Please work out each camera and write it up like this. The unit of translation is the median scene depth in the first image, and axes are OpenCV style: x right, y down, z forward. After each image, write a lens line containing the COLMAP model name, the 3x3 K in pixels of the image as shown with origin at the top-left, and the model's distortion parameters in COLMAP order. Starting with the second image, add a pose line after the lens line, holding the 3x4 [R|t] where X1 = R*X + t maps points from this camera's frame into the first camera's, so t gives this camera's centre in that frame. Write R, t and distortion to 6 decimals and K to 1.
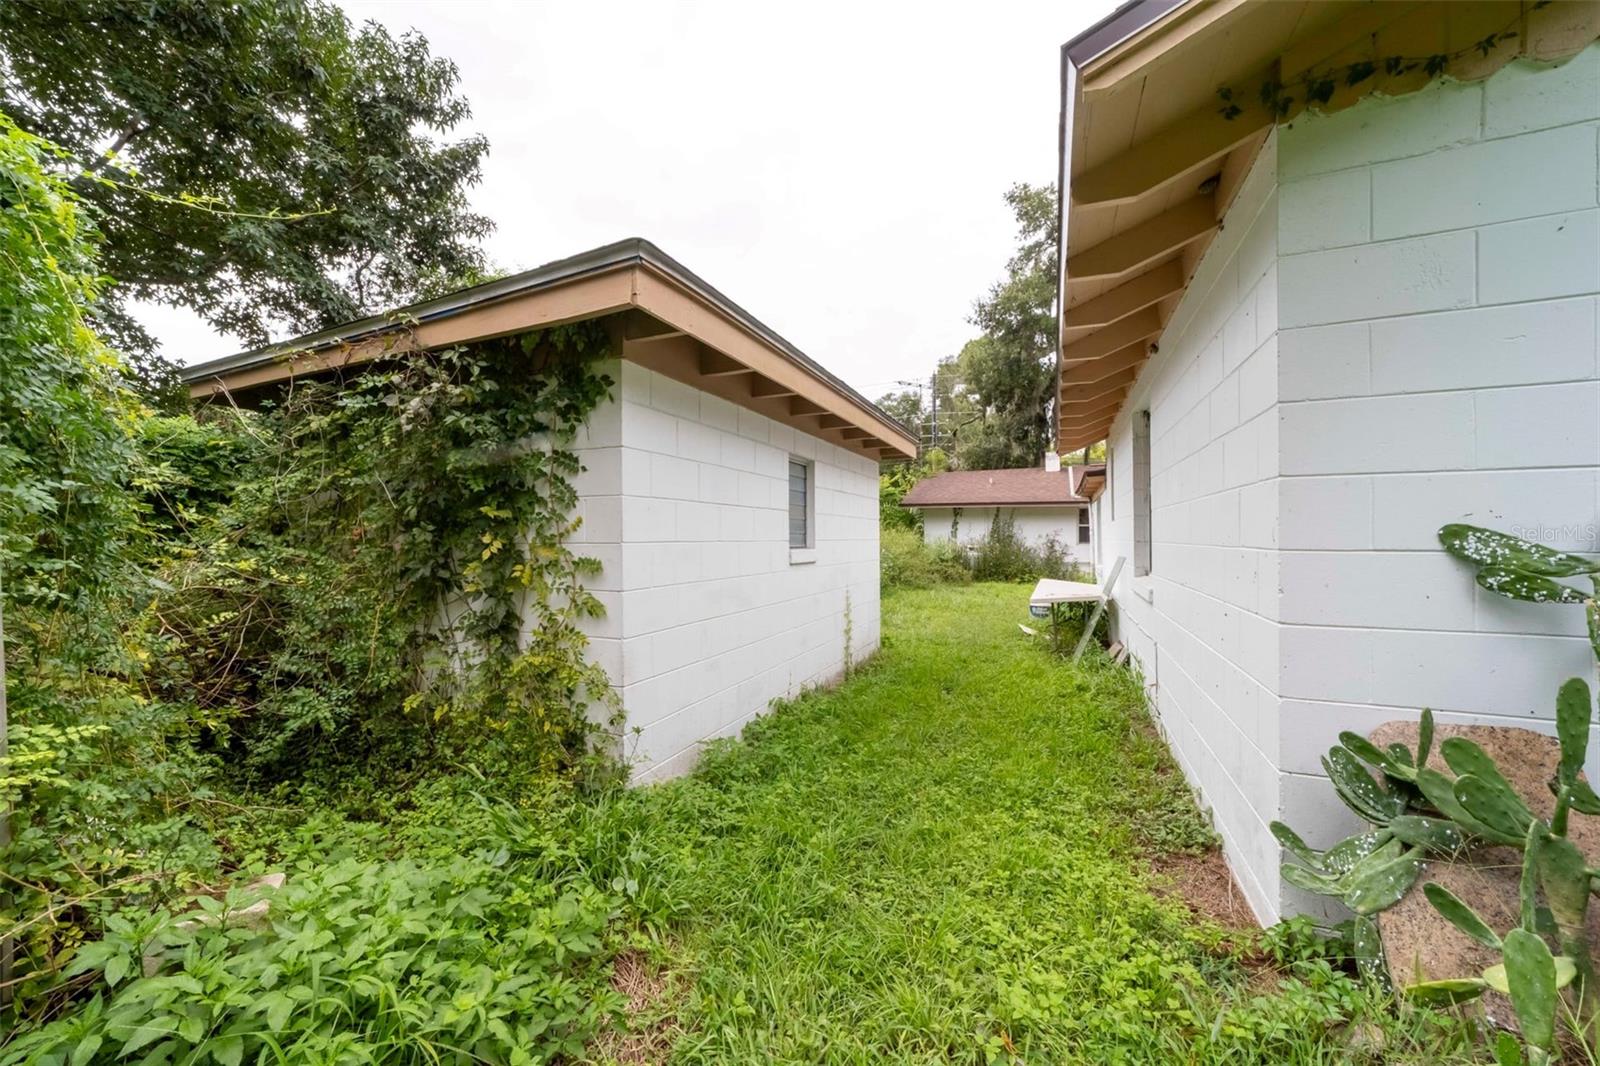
lens RADIAL K [[608.6, 0, 796.9], [0, 608.6, 529.9], [0, 0, 1]] dist [-0.013000, 0.001391]
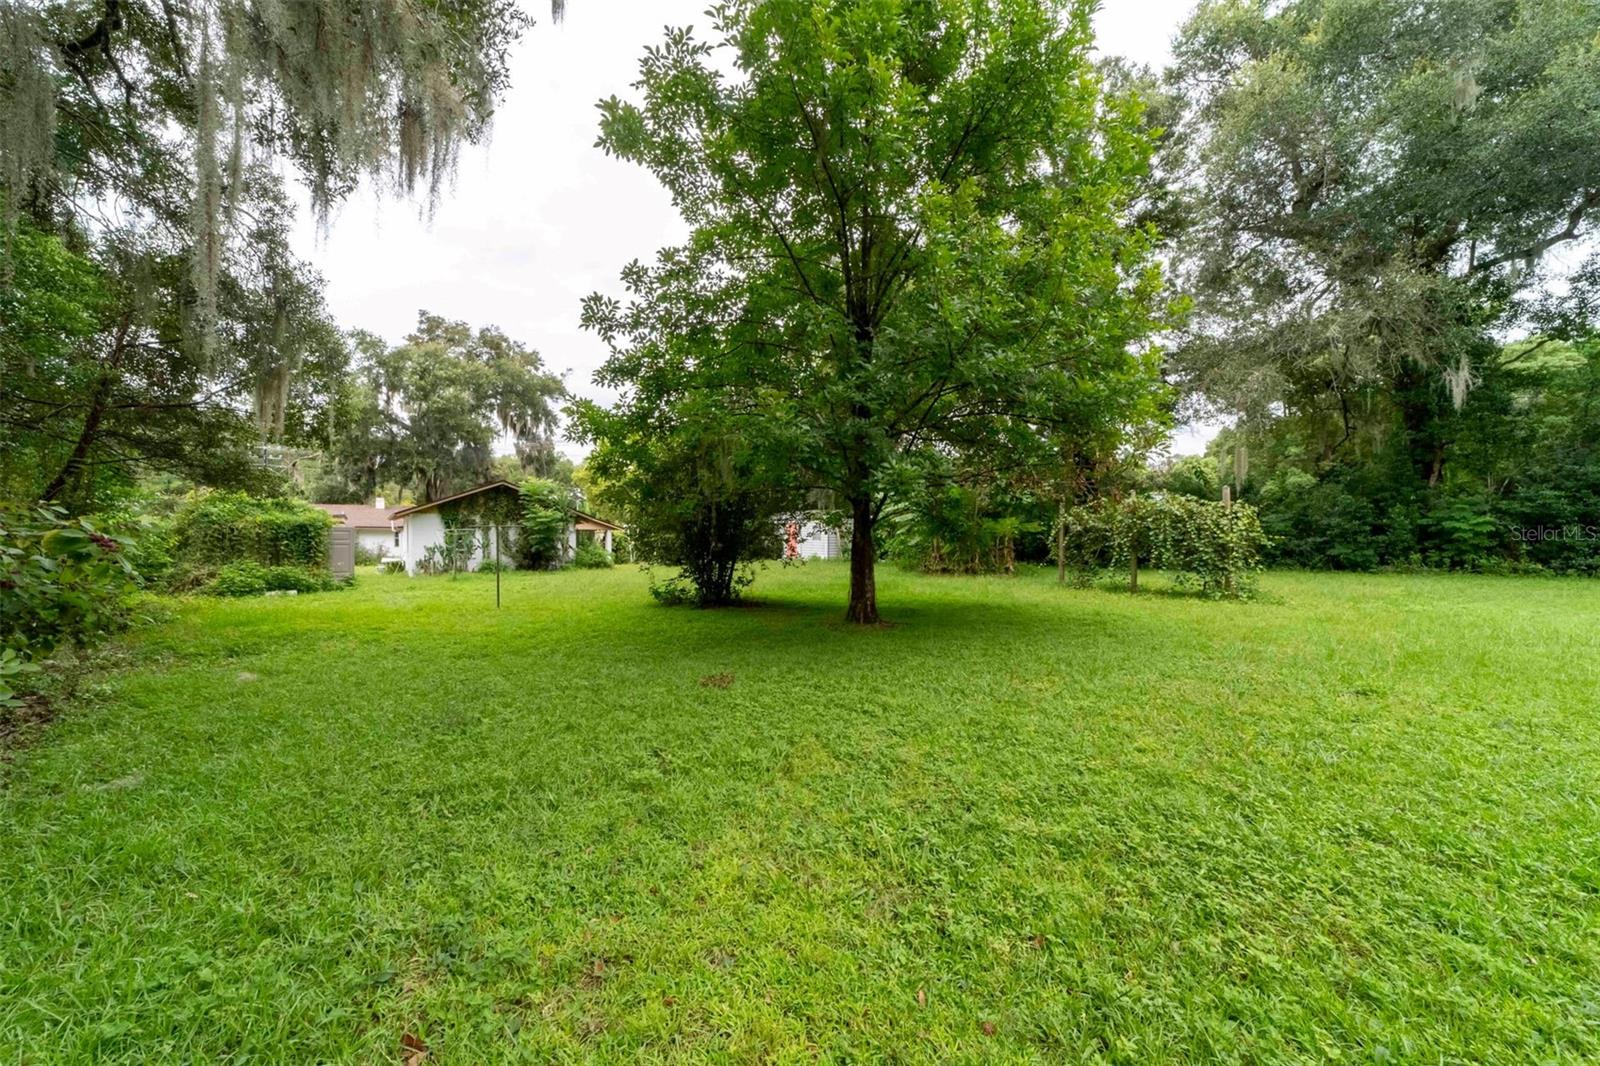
lens RADIAL K [[608.6, 0, 798.3], [0, 608.6, 529.2], [0, 0, 1]] dist [-0.013000, 0.001391]
pose [[0.517412, 0.017996, 0.855547, -2.212401], [-0.014135, 0.999822, -0.012482, -0.115340], [-0.855620, -0.005635, 0.517575, -4.678598]]
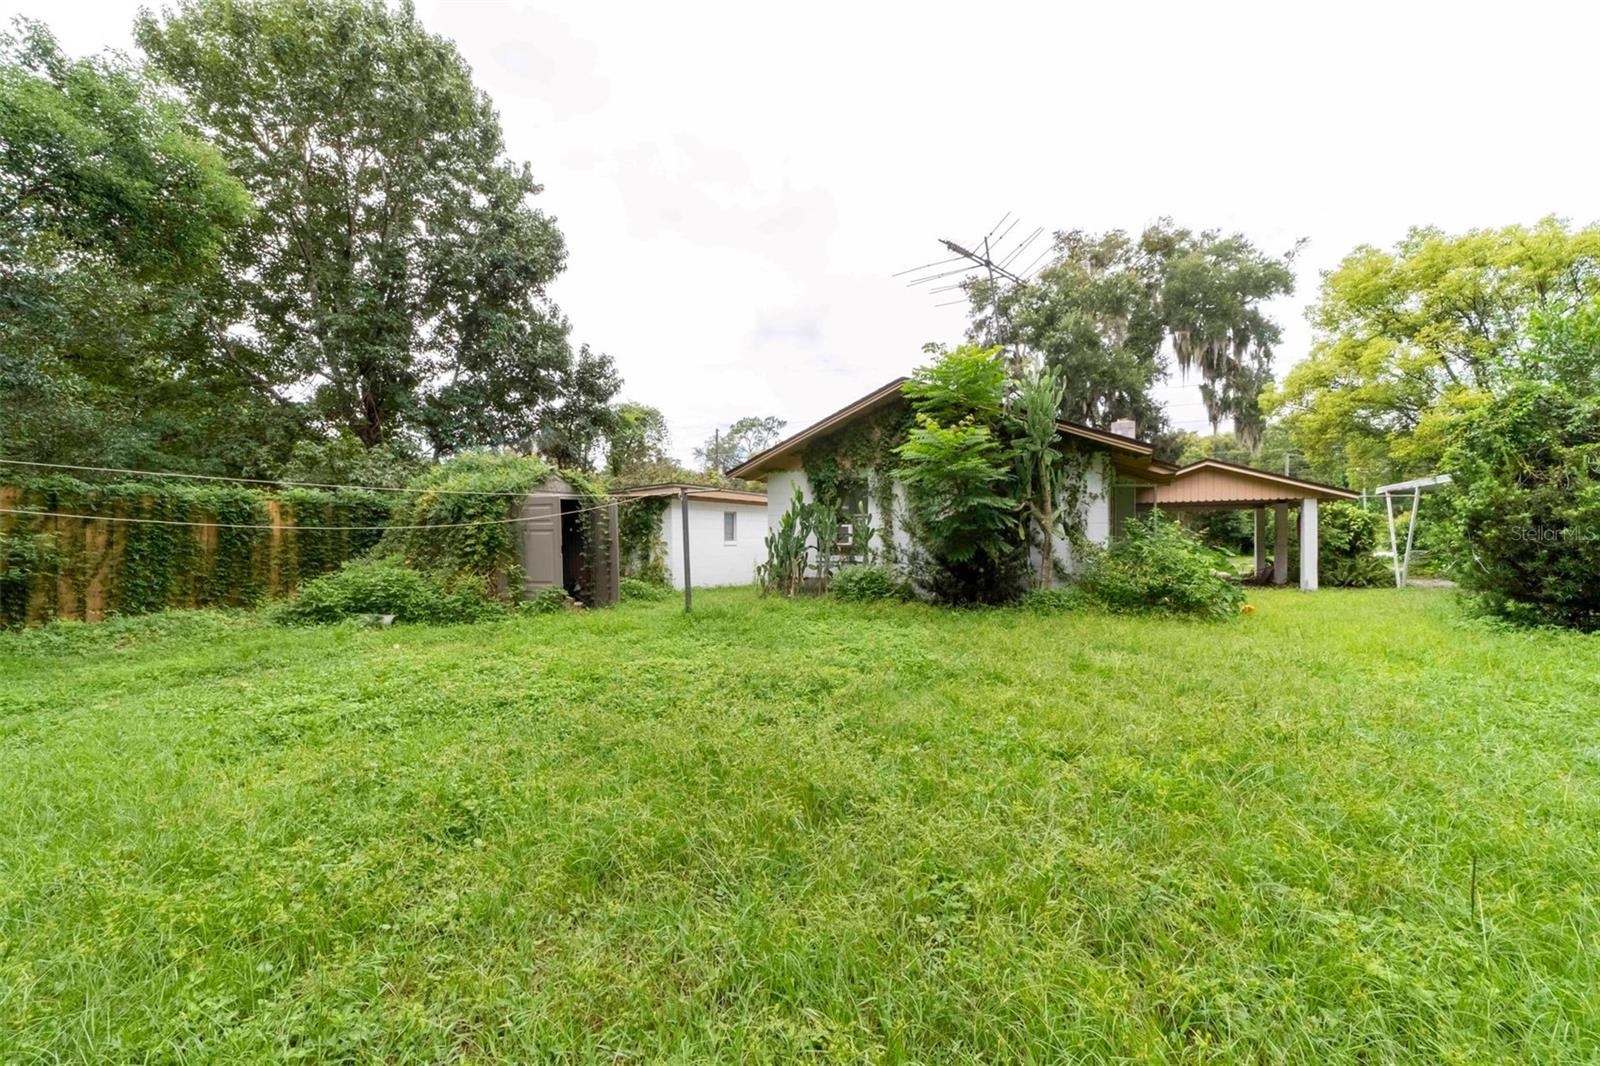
lens RADIAL K [[608.6, 0, 795.7], [0, 608.6, 533.1], [0, 0, 1]] dist [-0.013000, 0.001391]
pose [[0.994011, 0.001863, -0.109263, 0.684579], [-0.001086, 0.999974, 0.007178, -0.032133], [0.109274, -0.007016, 0.993987, -2.071902]]
